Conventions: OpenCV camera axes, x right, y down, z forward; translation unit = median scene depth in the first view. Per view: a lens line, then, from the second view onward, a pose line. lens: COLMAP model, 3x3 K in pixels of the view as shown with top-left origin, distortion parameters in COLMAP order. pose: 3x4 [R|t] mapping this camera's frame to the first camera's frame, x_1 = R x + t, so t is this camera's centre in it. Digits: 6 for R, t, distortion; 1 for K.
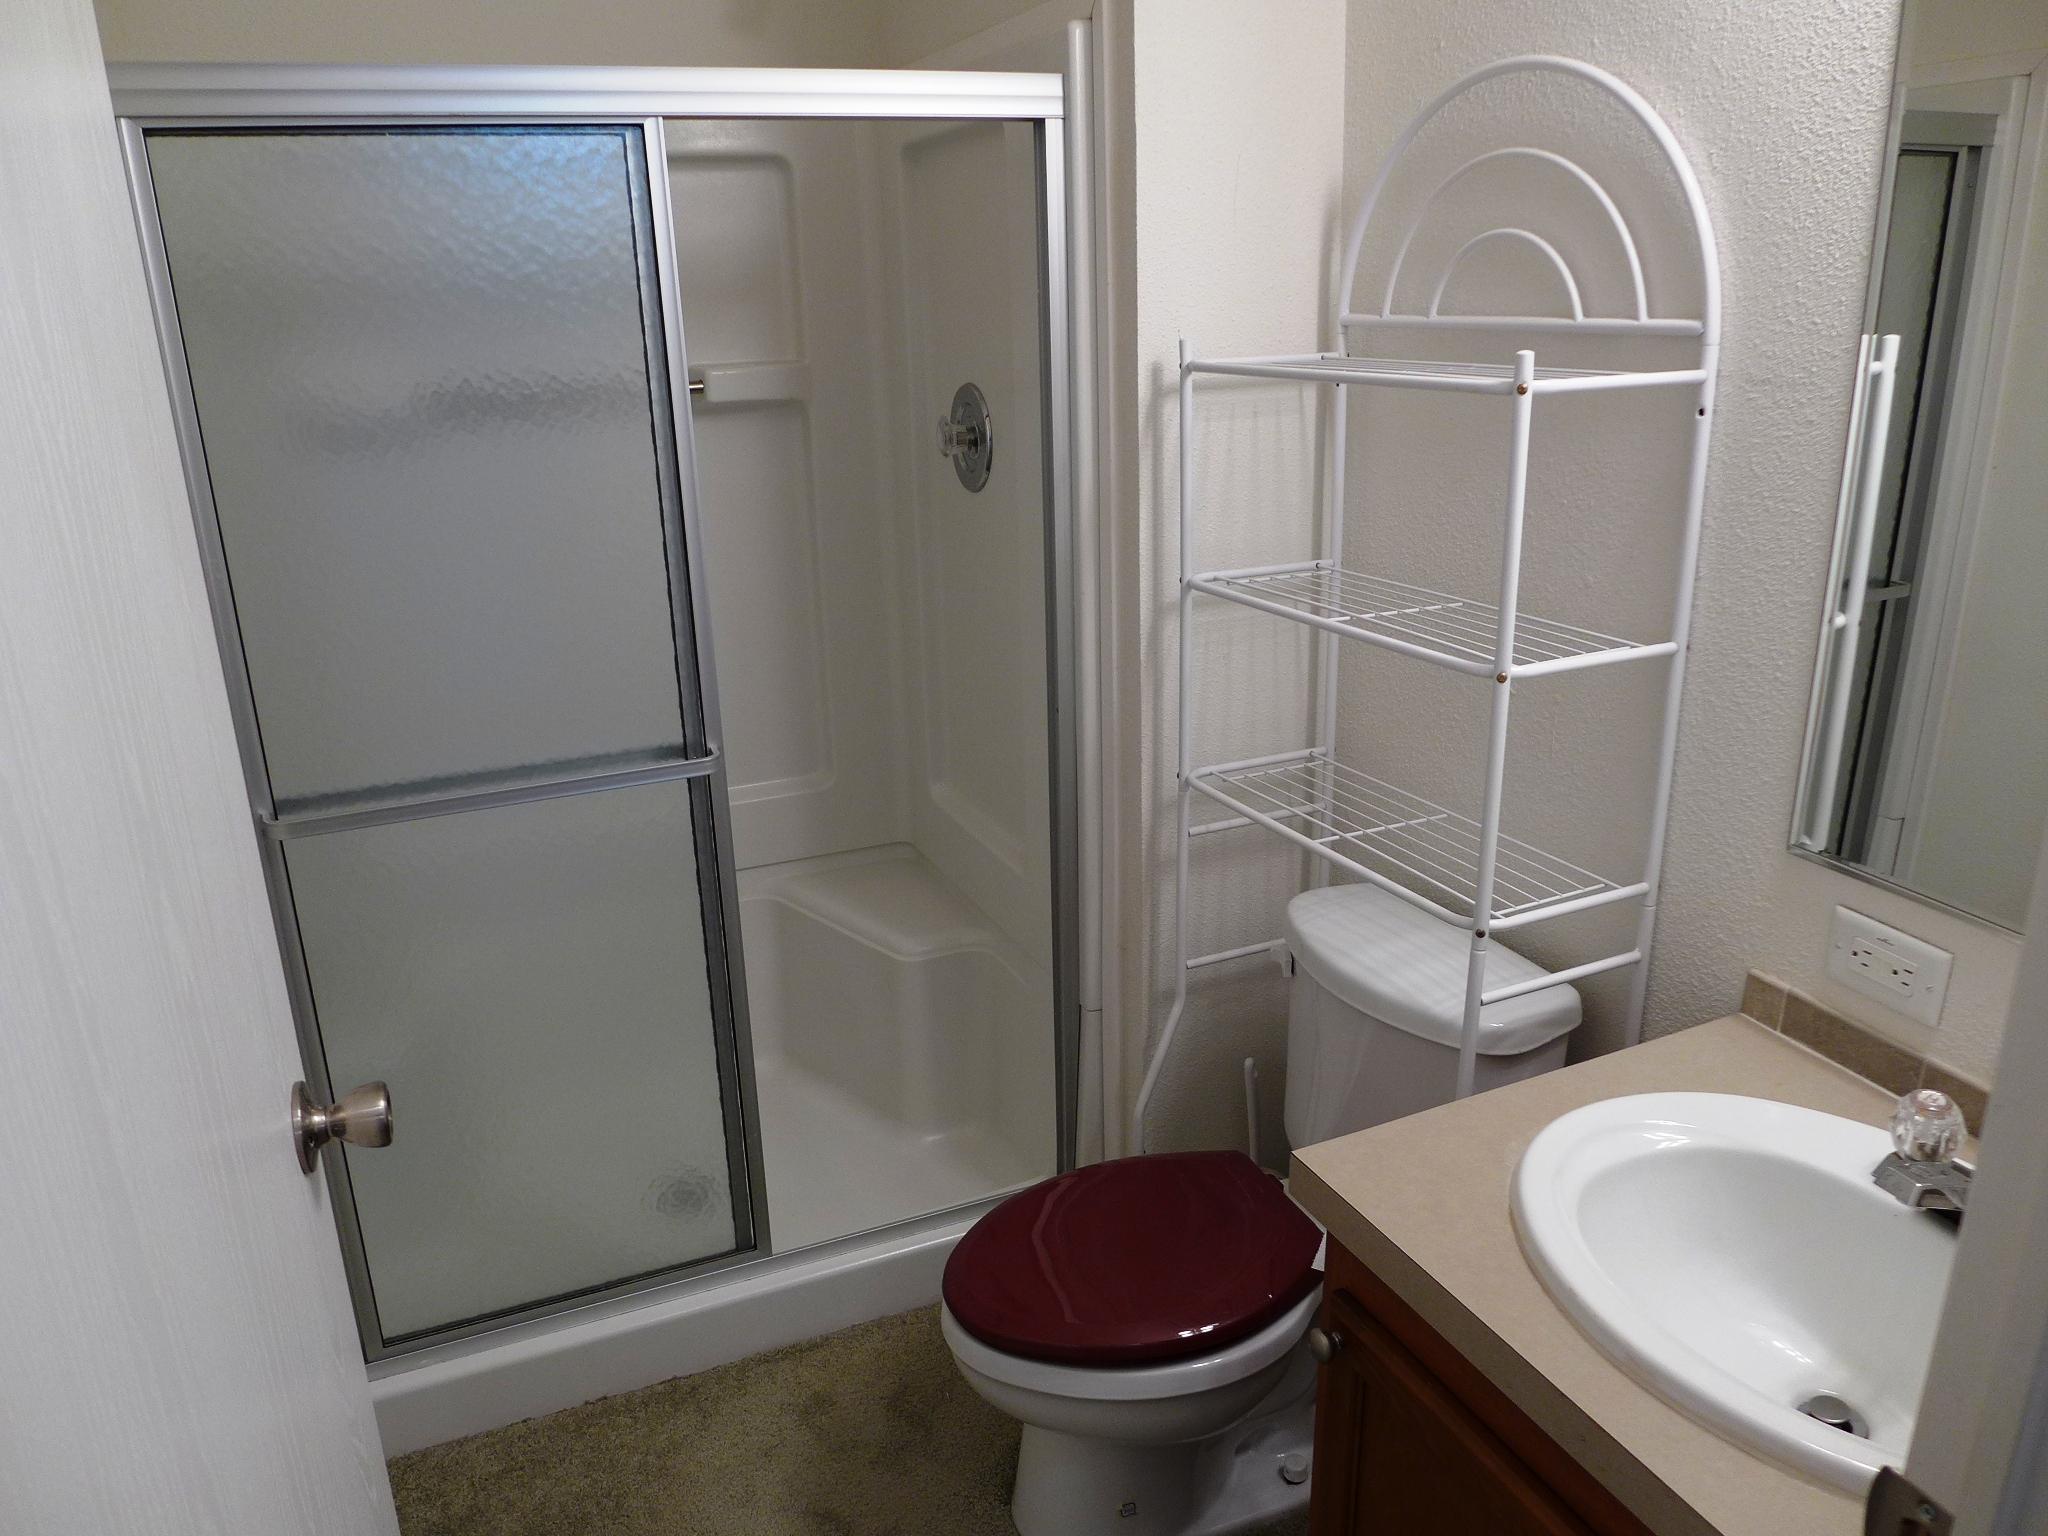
lens RADIAL K [[1568.5, 0, 1029.8], [0, 1568.5, 824.0], [0, 0, 1]] dist [0.010174, 0.002958]
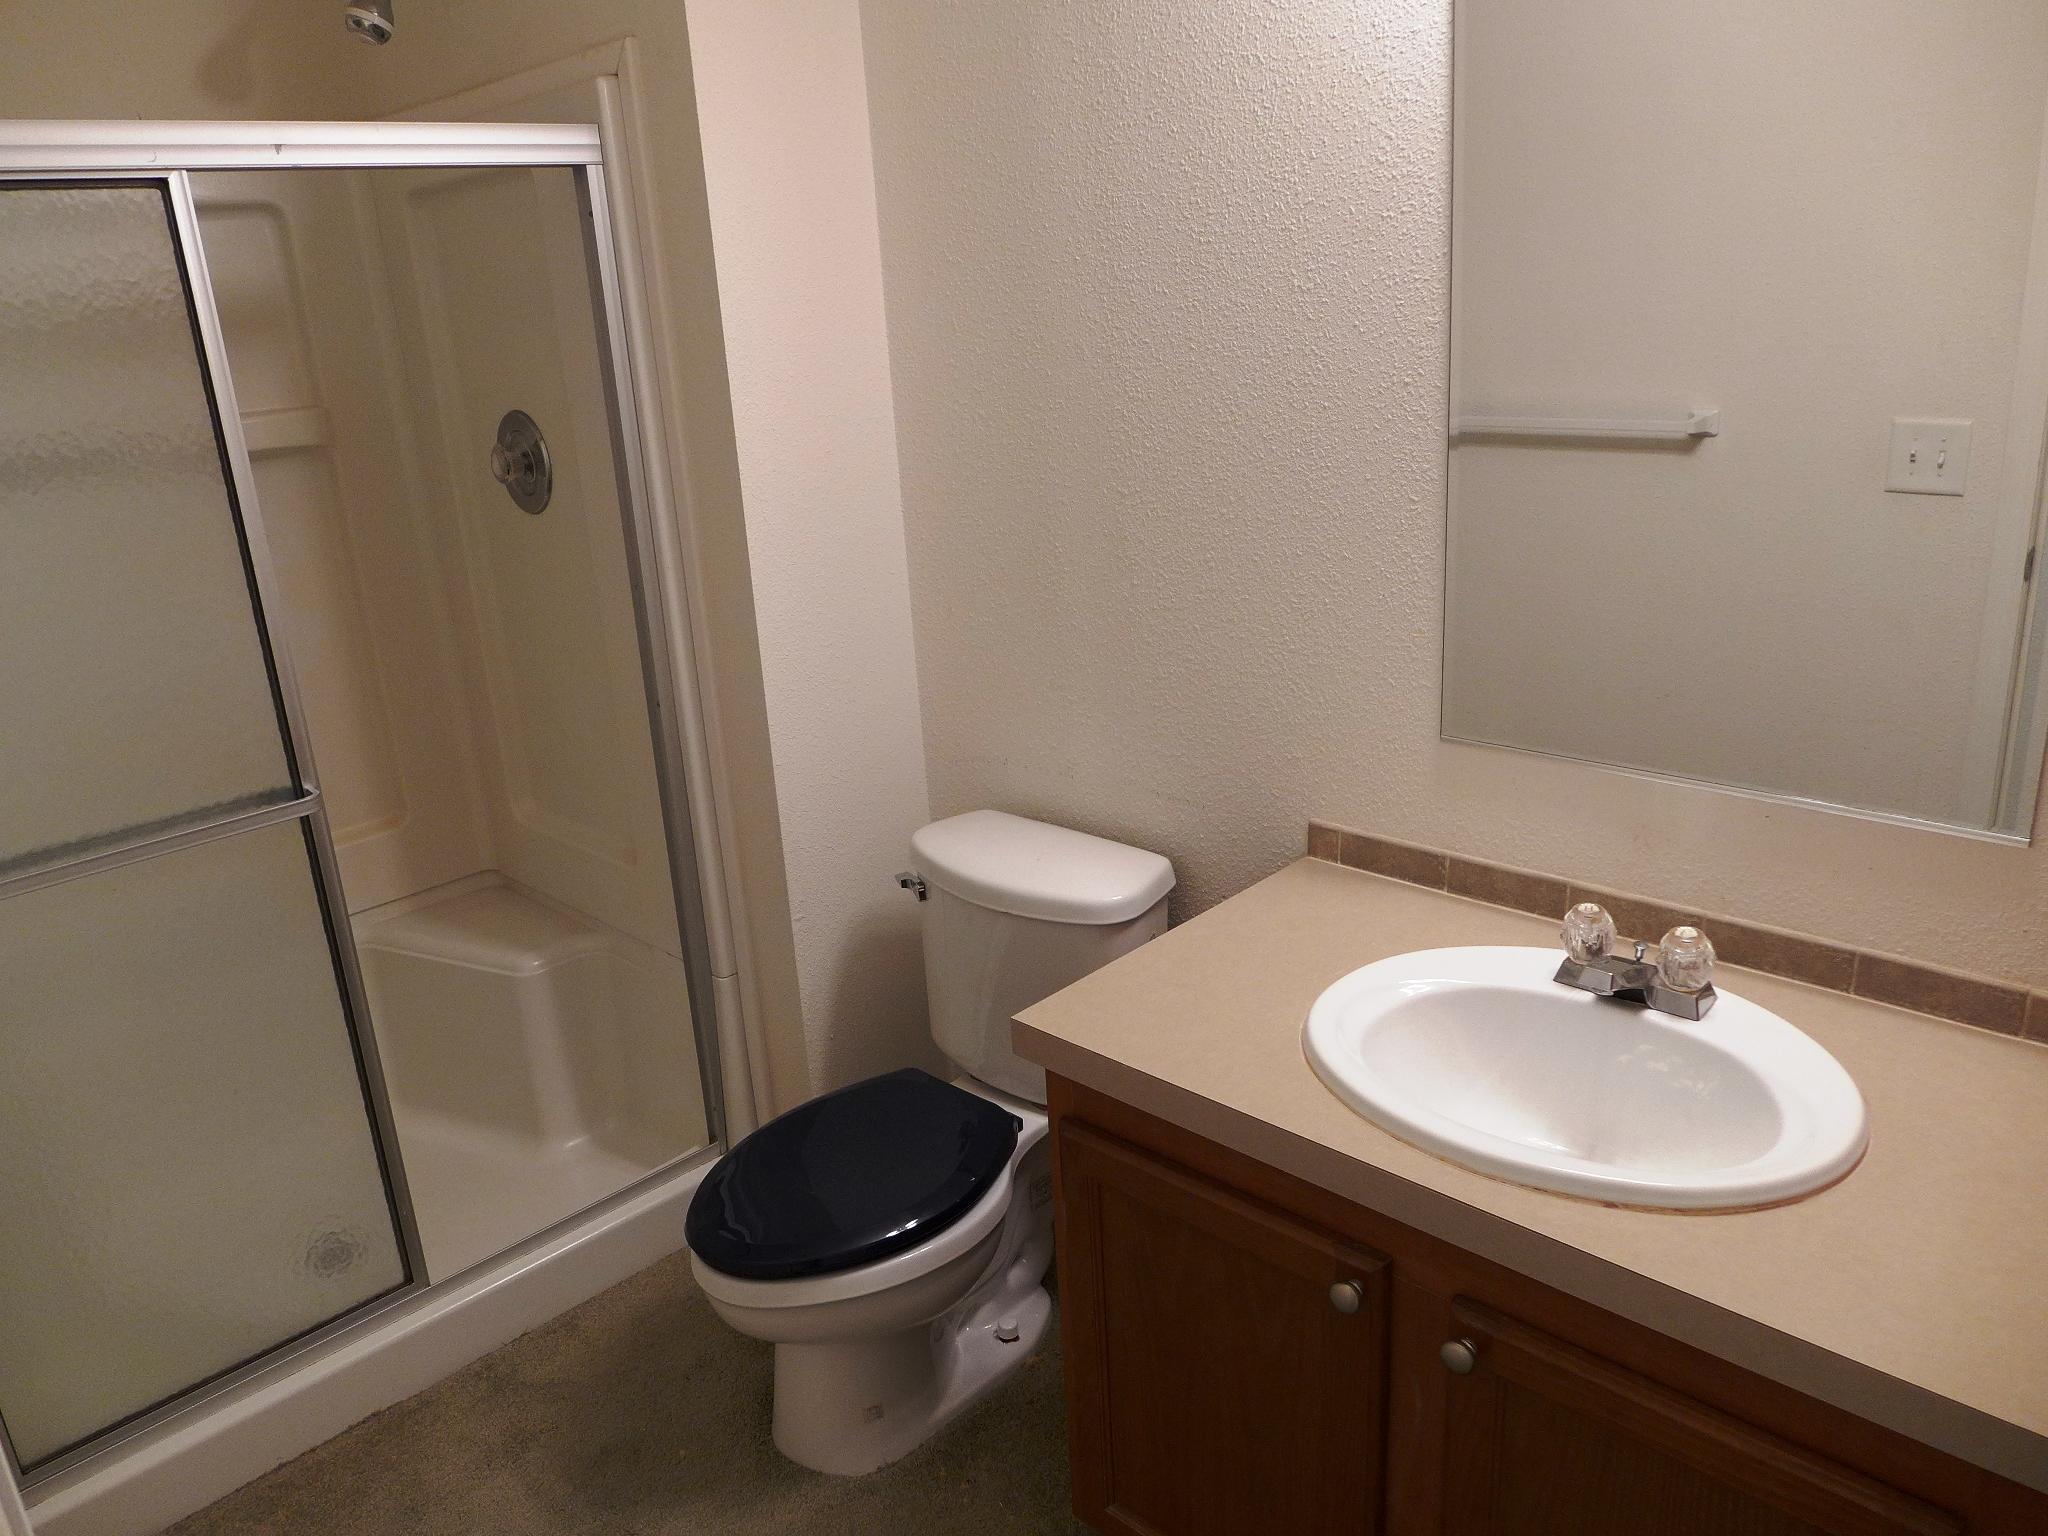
lens RADIAL K [[1484.7, 0, 1024.0], [0, 1484.7, 768.0], [0, 0, 1]] dist [-0.020940, -0.005438]
pose [[0.934633, -0.140806, 0.326549, -0.092324], [0.151885, 0.988361, -0.008542, 0.017386], [-0.321546, 0.057582, 0.945142, -0.036504]]
